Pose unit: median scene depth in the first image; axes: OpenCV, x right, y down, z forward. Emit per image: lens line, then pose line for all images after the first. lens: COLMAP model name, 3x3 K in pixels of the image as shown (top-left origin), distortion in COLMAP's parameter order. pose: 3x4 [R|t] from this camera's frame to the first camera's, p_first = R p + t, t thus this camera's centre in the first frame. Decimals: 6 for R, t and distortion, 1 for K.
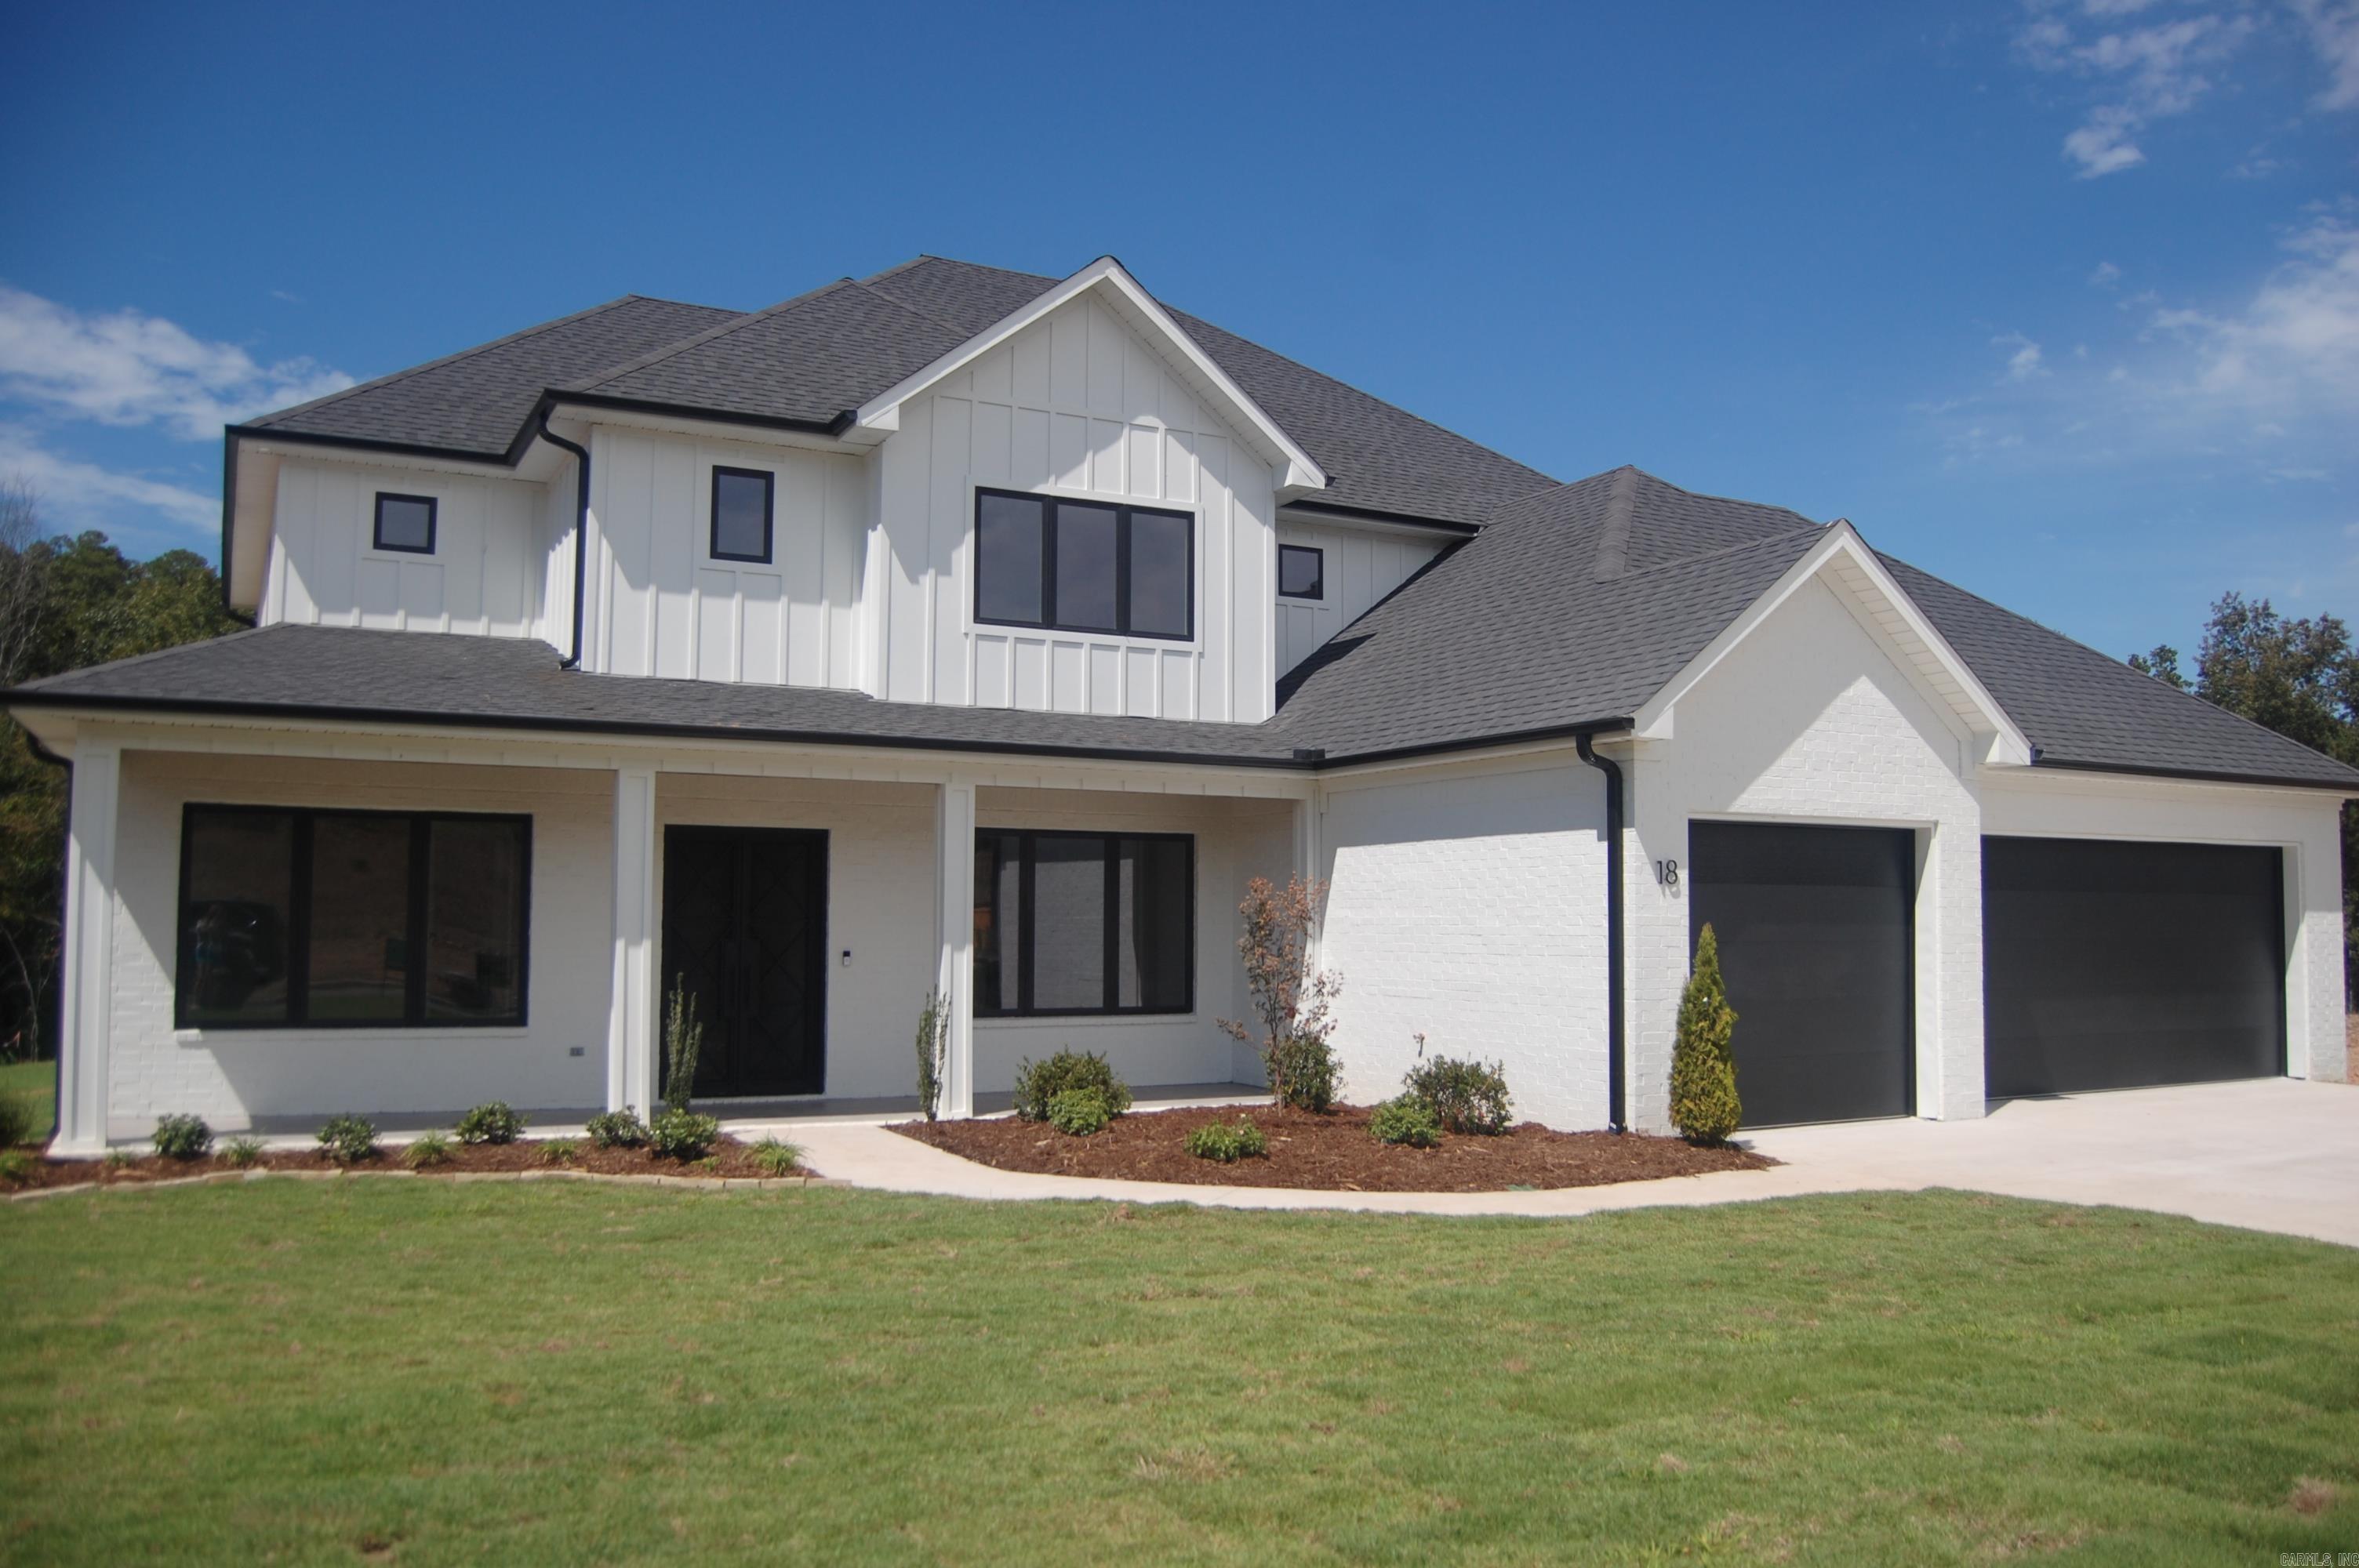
lens RADIAL K [[1823.4, 0, 1178.7], [0, 1823.4, 787.7], [0, 0, 1]] dist [-0.072293, 0.015052]
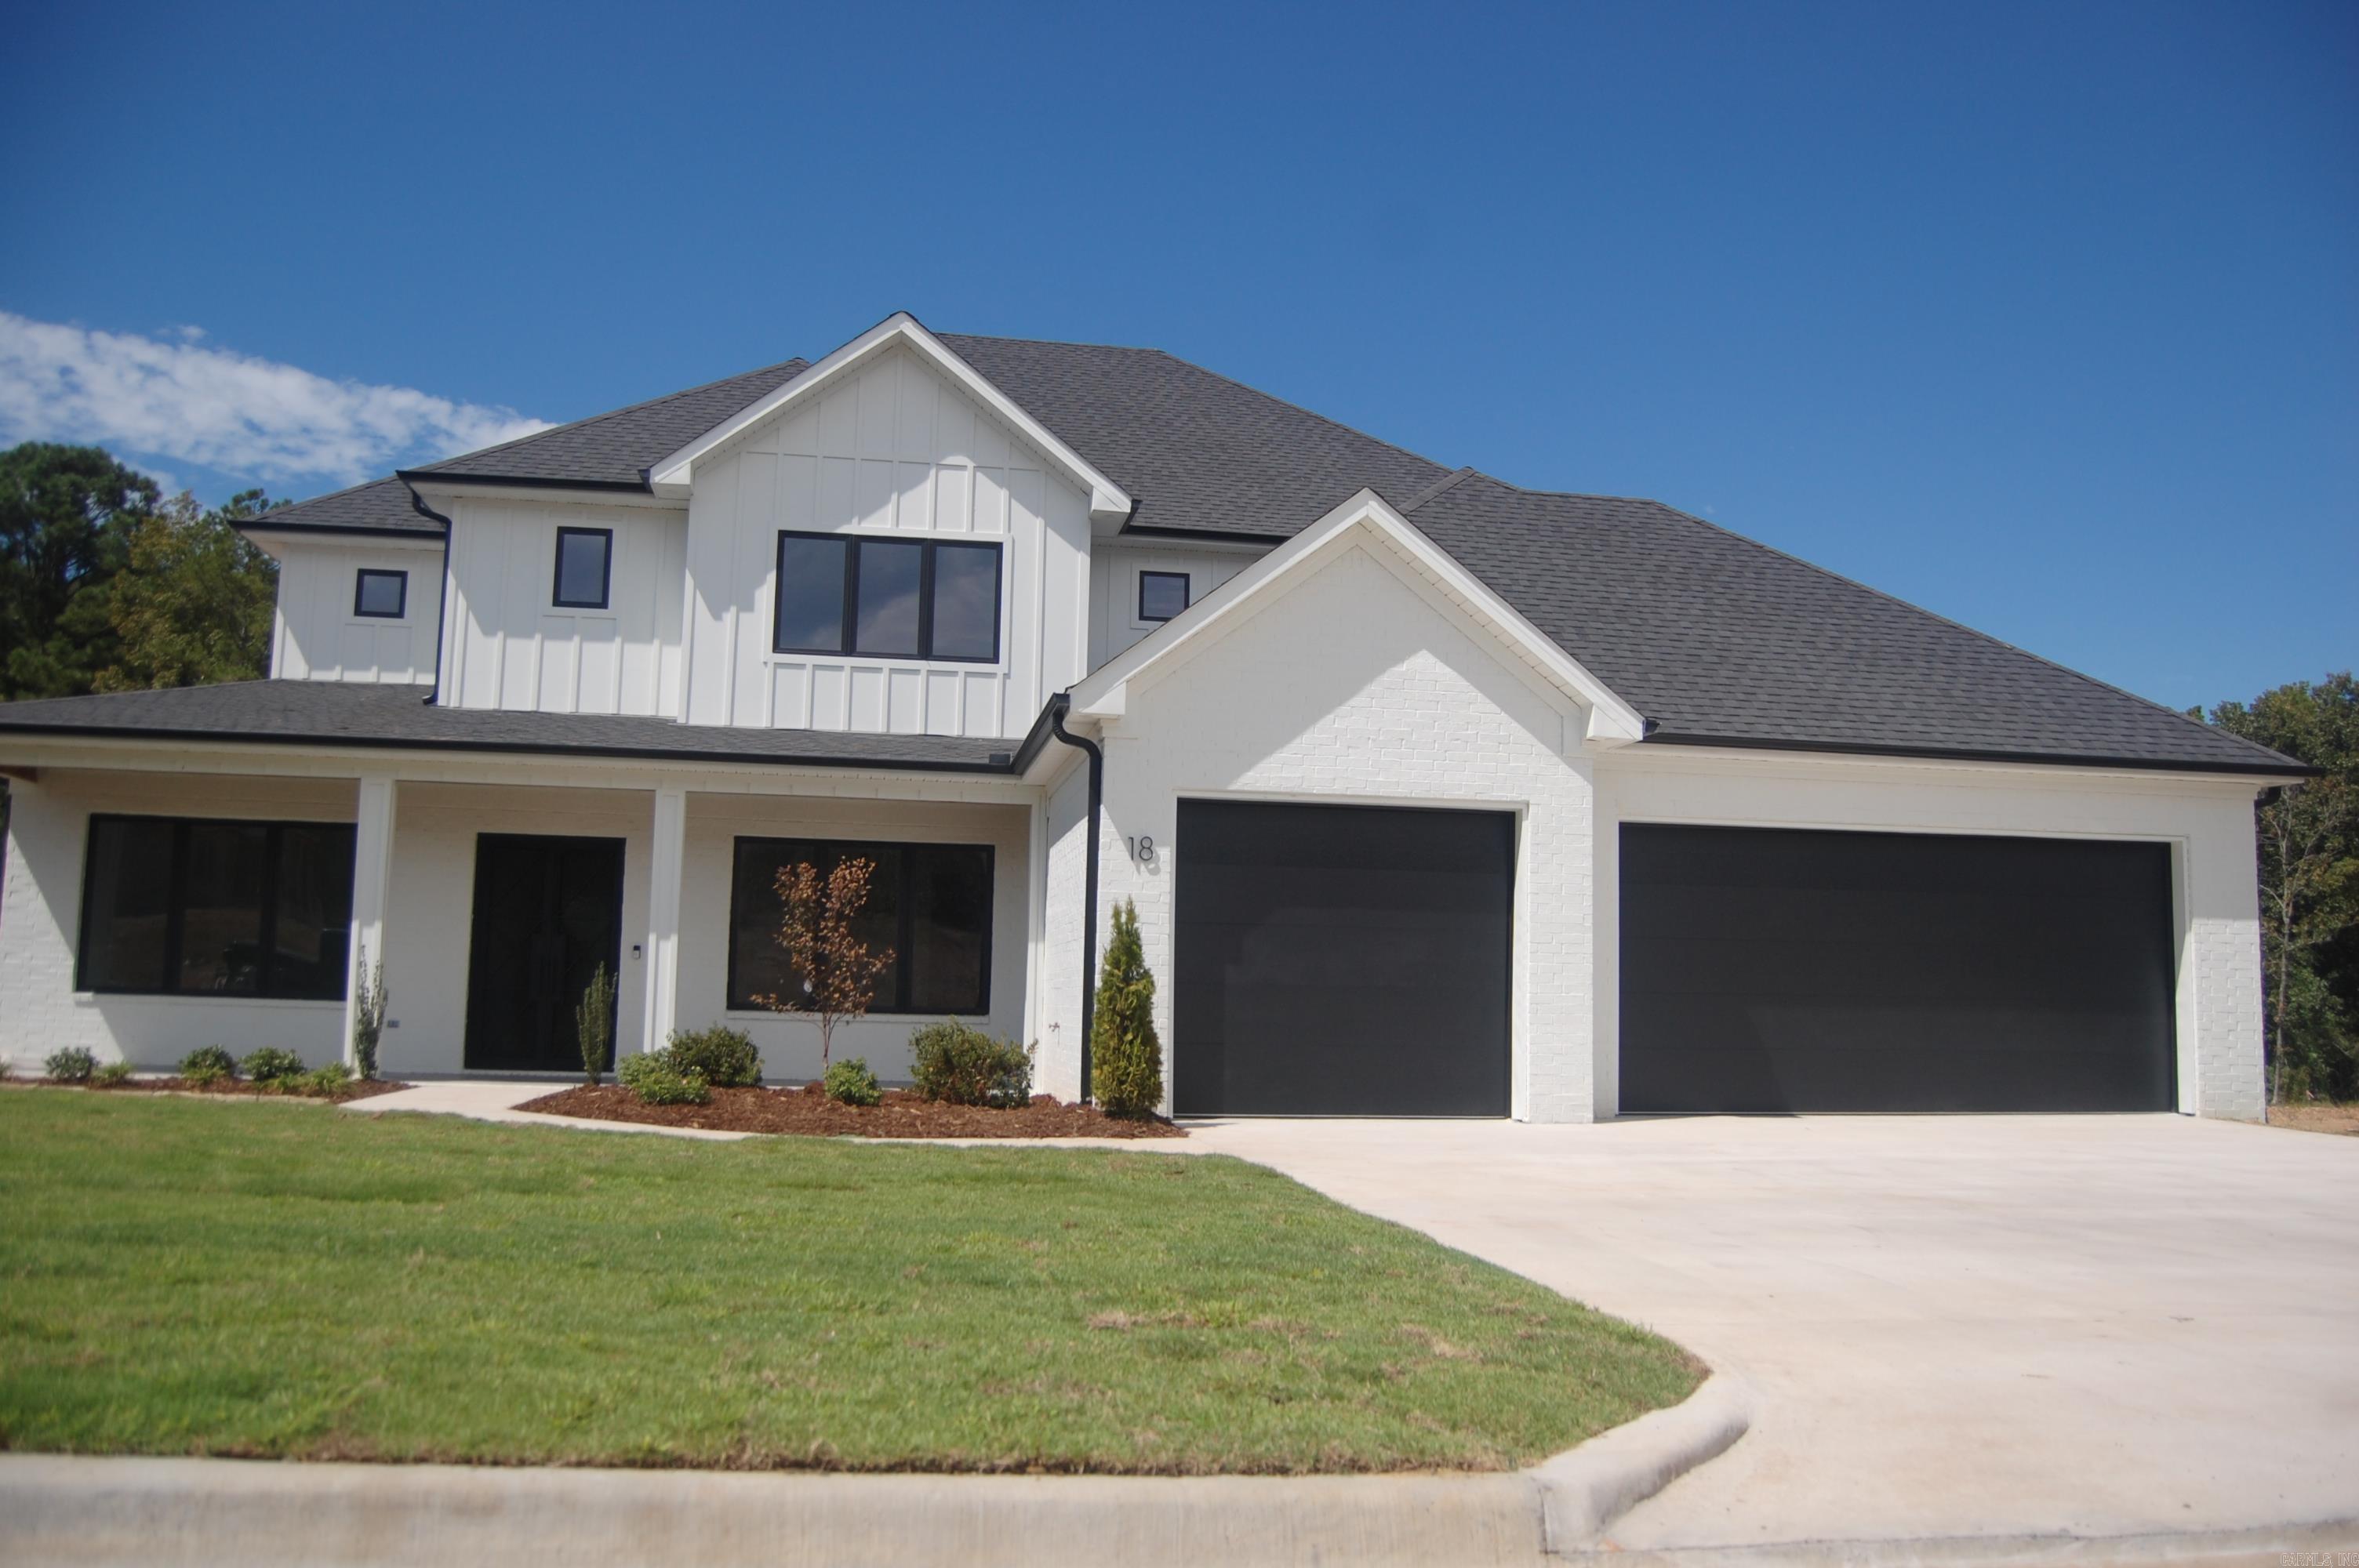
lens RADIAL K [[1823.4, 0, 1179.1], [0, 1823.4, 796.3], [0, 0, 1]] dist [-0.072293, 0.015052]
pose [[0.949217, -0.022314, -0.313831, 0.464602], [0.008135, 0.998889, -0.046418, 0.049569], [0.314518, 0.041508, 0.948344, 0.035633]]
